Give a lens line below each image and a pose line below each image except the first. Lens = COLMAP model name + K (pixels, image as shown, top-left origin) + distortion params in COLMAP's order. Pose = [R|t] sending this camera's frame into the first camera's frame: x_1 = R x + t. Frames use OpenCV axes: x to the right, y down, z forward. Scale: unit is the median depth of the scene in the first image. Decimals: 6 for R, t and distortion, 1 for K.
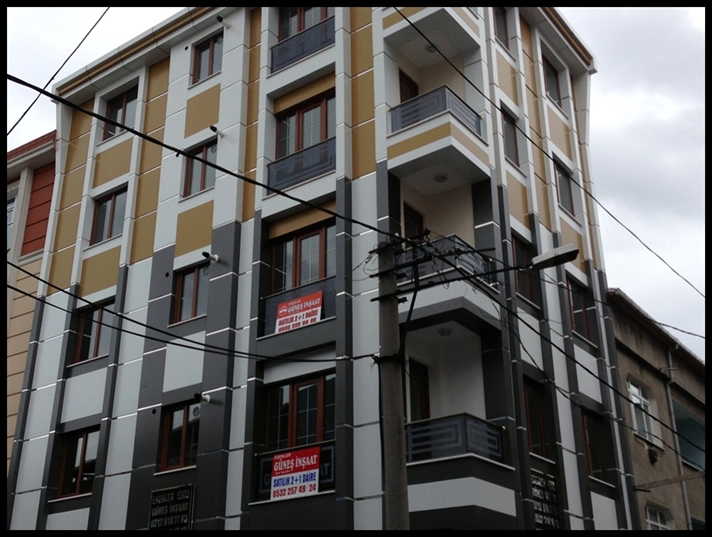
lens RADIAL K [[885.2, 0, 356.0], [0, 885.2, 268.5], [0, 0, 1]] dist [0.092178, 0.005319]
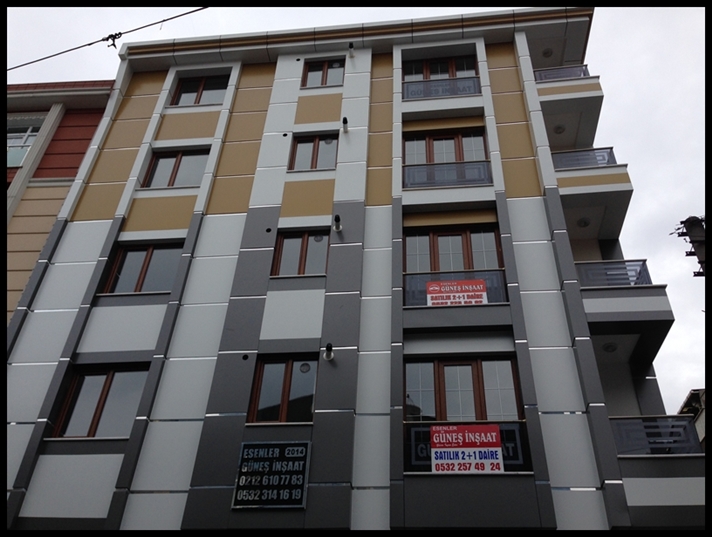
lens RADIAL K [[645.7, 0, 356.0], [0, 645.7, 268.5], [0, 0, 1]] dist [0.131678, -0.233833]
pose [[0.863131, 0.345472, 0.368312, -0.410351], [-0.244074, 0.923913, -0.294639, 0.248850], [-0.442078, 0.164417, 0.881779, 0.388042]]
